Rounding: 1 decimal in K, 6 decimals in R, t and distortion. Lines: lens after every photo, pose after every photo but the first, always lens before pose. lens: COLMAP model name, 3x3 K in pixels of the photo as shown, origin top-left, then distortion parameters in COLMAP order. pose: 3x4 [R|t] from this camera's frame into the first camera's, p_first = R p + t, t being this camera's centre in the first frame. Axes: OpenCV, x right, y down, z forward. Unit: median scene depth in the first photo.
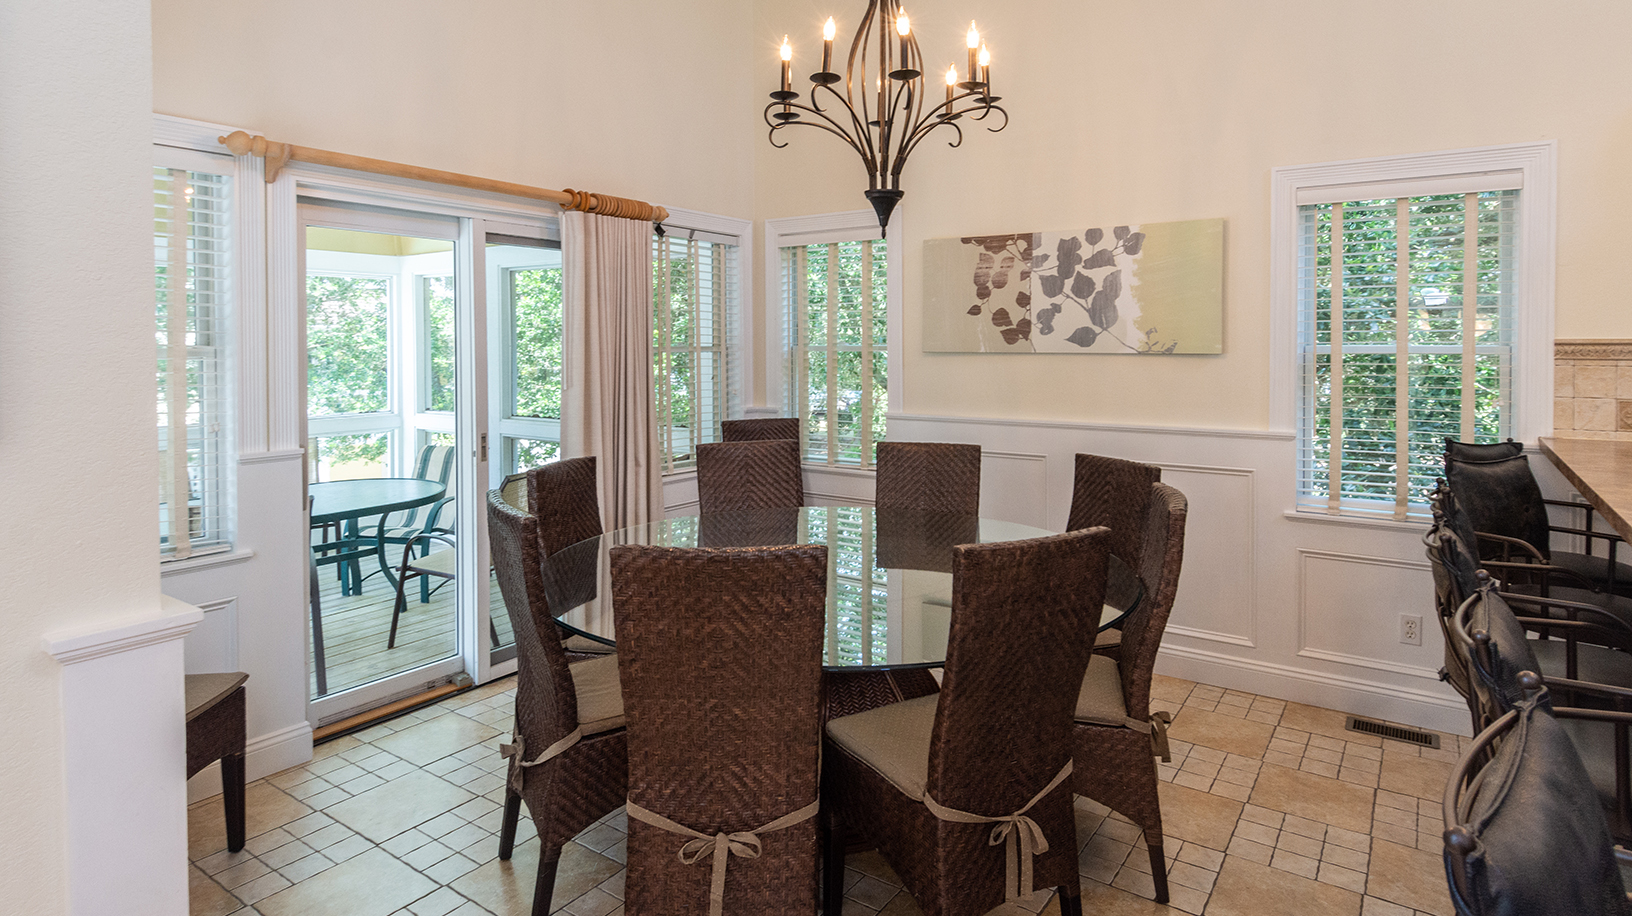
lens RADIAL K [[874.1, 0, 823.2], [0, 874.1, 400.5], [0, 0, 1]] dist [-0.001916, -0.005112]
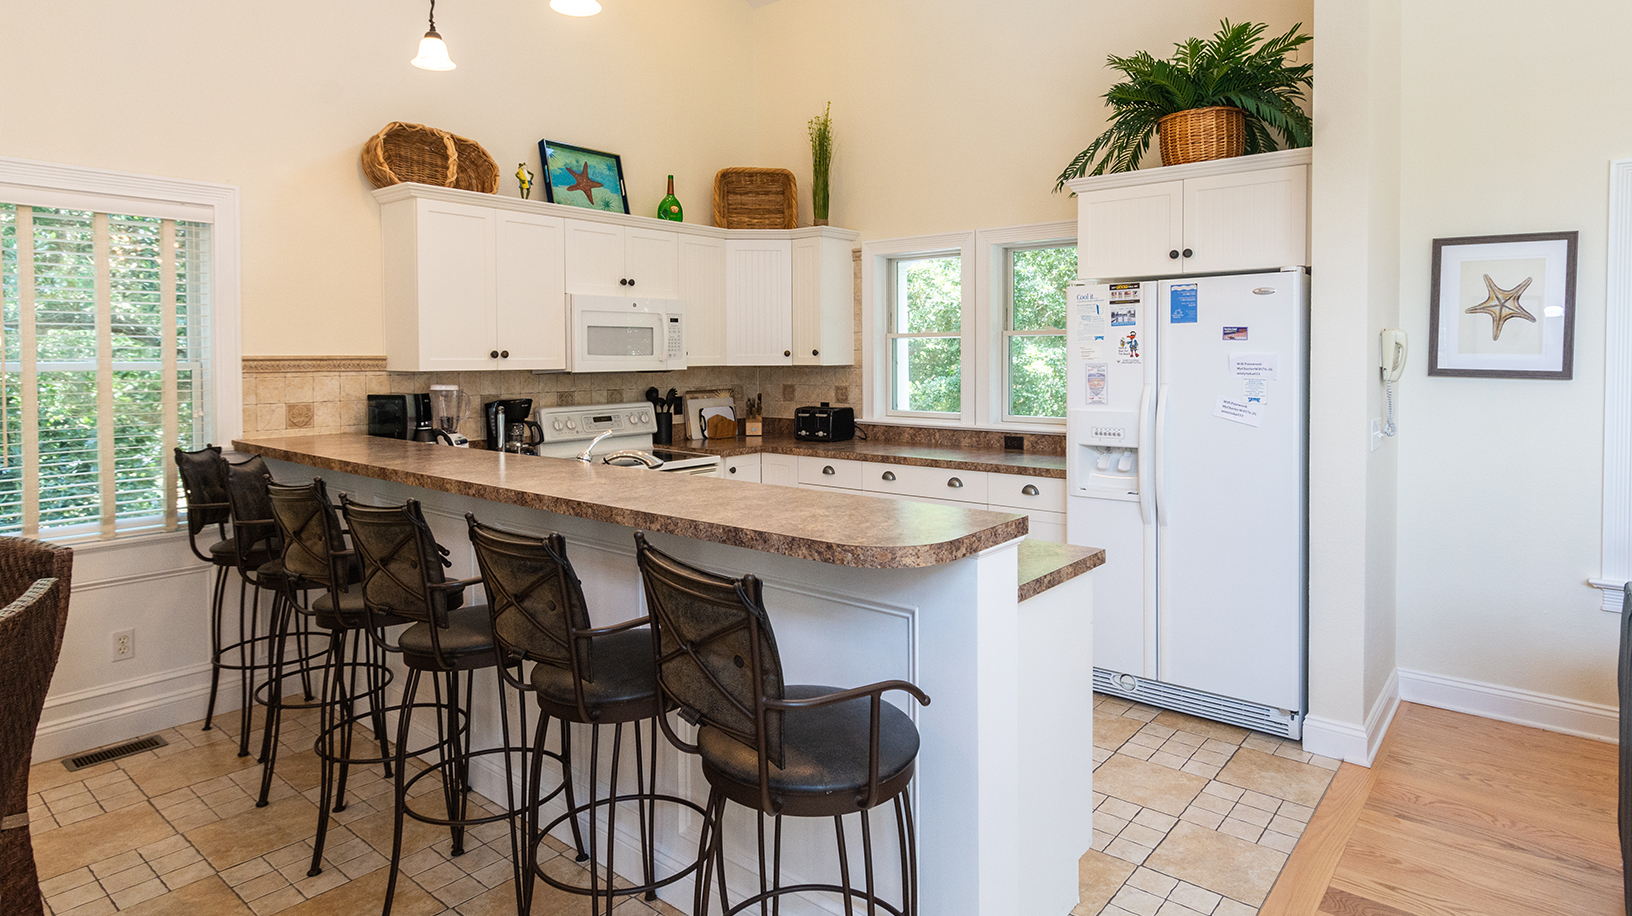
lens RADIAL K [[874.1, 0, 821.7], [0, 874.1, 462.7], [0, 0, 1]] dist [-0.001916, -0.005112]
pose [[0.084256, -0.117119, 0.989537, -0.215144], [0.066560, 0.991512, 0.111685, -0.004841], [-0.994219, 0.056453, 0.091337, 0.085743]]
